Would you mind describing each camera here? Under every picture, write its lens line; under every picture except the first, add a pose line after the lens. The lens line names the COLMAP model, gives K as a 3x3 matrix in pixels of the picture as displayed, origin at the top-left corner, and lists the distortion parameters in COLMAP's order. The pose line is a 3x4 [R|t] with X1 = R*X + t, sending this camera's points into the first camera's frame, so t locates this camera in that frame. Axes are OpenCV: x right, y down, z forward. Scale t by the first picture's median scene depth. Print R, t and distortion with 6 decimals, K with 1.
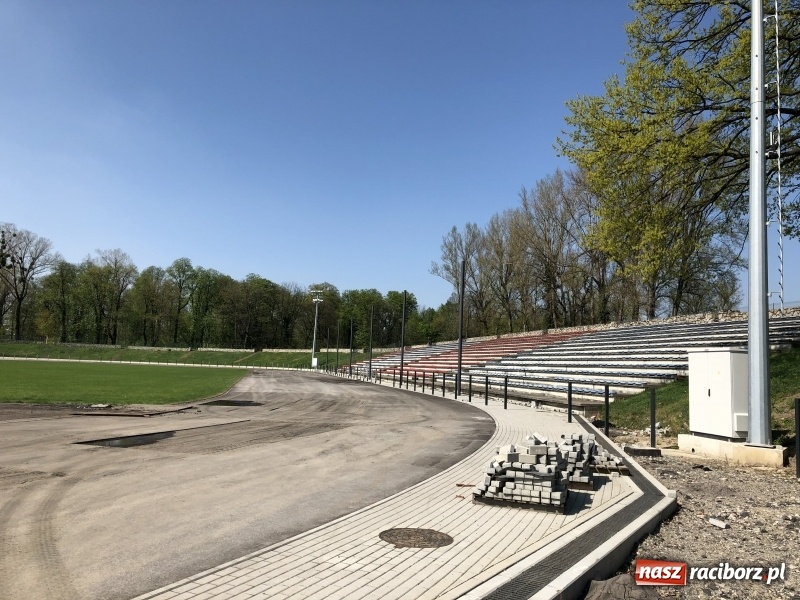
lens RADIAL K [[657.4, 0, 404.5], [0, 657.4, 292.1], [0, 0, 1]] dist [0.016358, -0.007664]
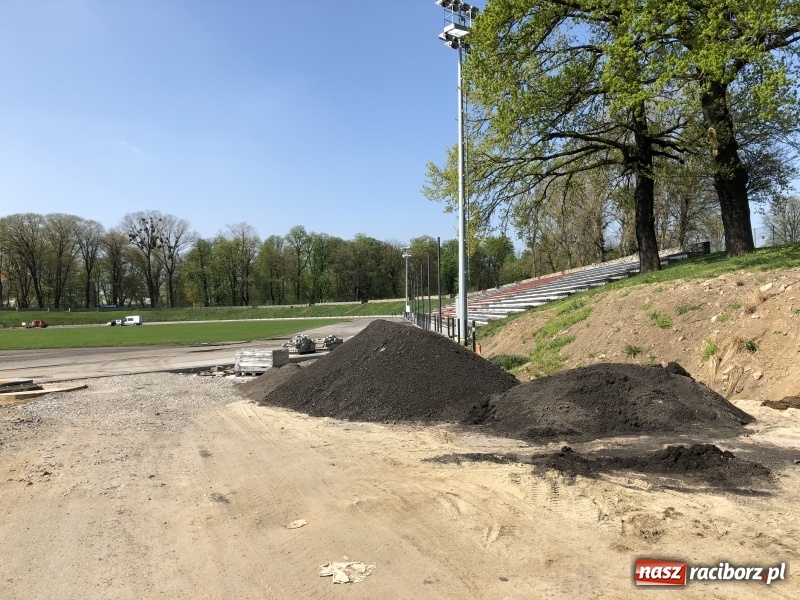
lens RADIAL K [[654.9, 0, 408.9], [0, 654.9, 282.0], [0, 0, 1]] dist [0.033532, -0.008887]
pose [[0.980011, -0.076599, -0.183605, 0.067014], [0.089295, 0.994080, 0.061900, -0.010210], [0.177777, -0.077058, 0.981049, -0.105892]]
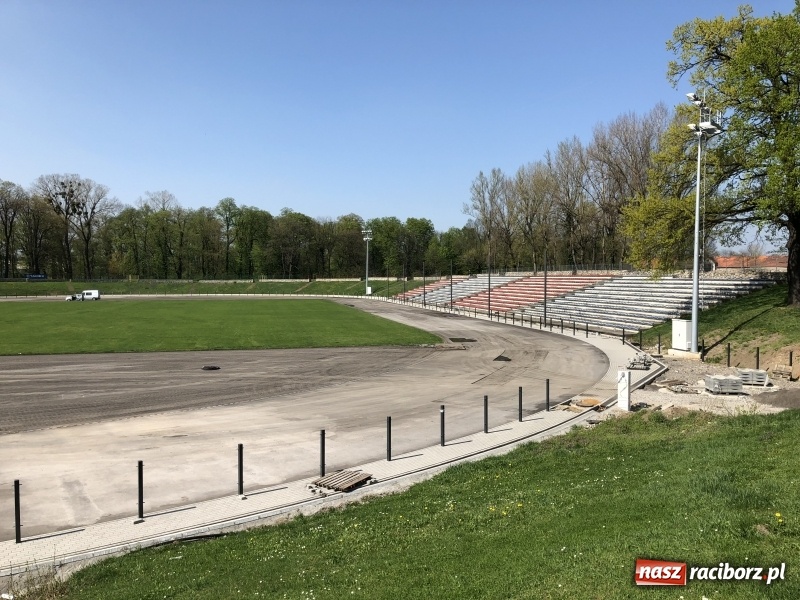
lens RADIAL K [[657.4, 0, 404.5], [0, 657.4, 292.1], [0, 0, 1]] dist [0.016358, -0.007664]
pose [[0.999148, -0.039794, 0.010975, -0.071835], [0.037933, 0.989963, 0.136143, -0.044422], [-0.016282, -0.135611, 0.990628, -0.170544]]
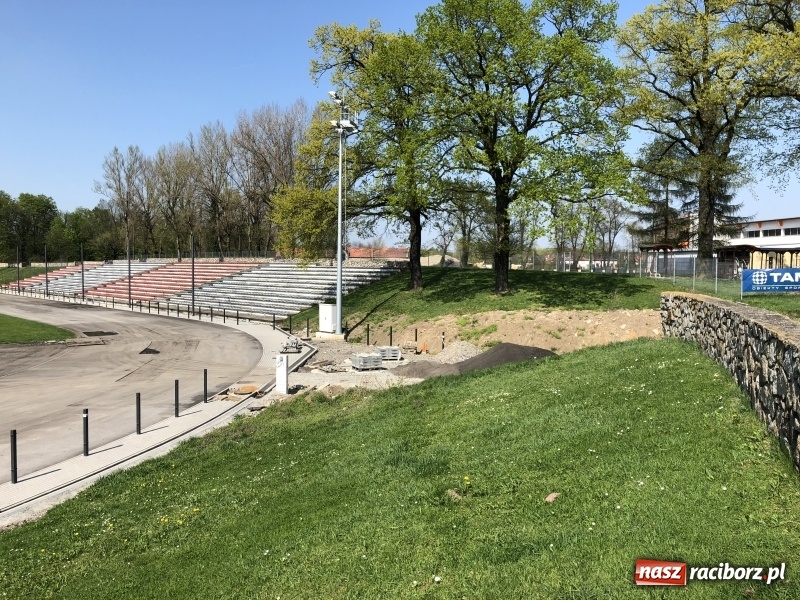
lens RADIAL K [[654.1, 0, 423.2], [0, 654.1, 302.4], [0, 0, 1]] dist [0.006618, -0.006696]
pose [[0.843723, -0.064349, 0.532908, -0.073275], [-0.033347, 0.984587, 0.171686, -0.043566], [-0.535742, -0.162626, 0.828573, -0.166430]]
